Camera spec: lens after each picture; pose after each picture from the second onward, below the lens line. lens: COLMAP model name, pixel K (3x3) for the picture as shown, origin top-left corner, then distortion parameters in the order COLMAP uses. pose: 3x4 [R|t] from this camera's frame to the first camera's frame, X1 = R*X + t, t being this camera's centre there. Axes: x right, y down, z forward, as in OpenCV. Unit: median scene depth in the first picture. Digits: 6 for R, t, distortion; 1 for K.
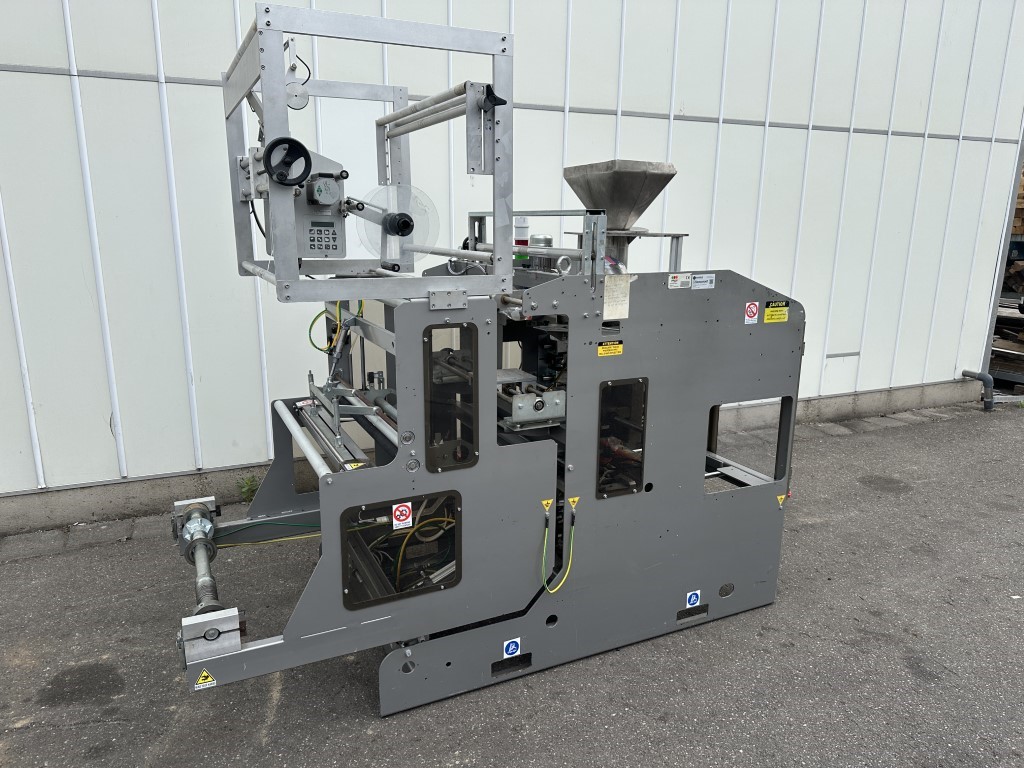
lens RADIAL K [[709.2, 0, 512.2], [0, 709.2, 375.0], [0, 0, 1]] dist [0.104015, -0.131306]
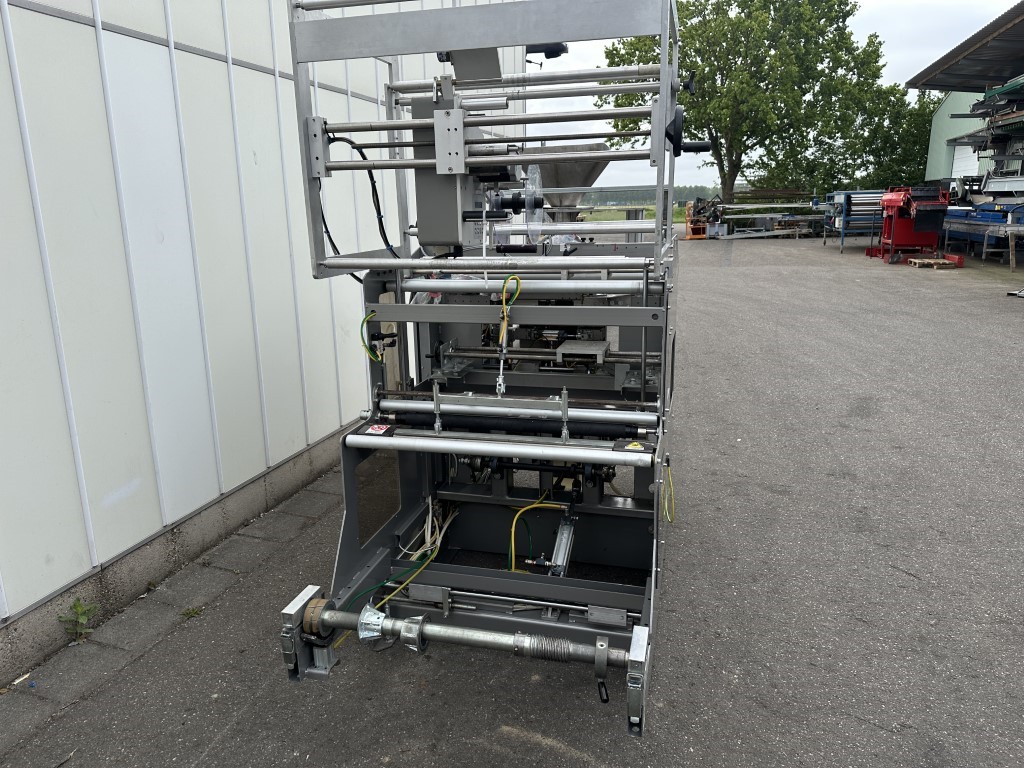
lens RADIAL K [[709.2, 0, 512.2], [0, 709.2, 375.0], [0, 0, 1]] dist [0.104015, -0.131306]
pose [[0.645926, -0.194118, 0.738307, -0.894735], [0.184436, 0.978162, 0.095823, -0.079033], [-0.740785, 0.074276, 0.667623, 0.411969]]
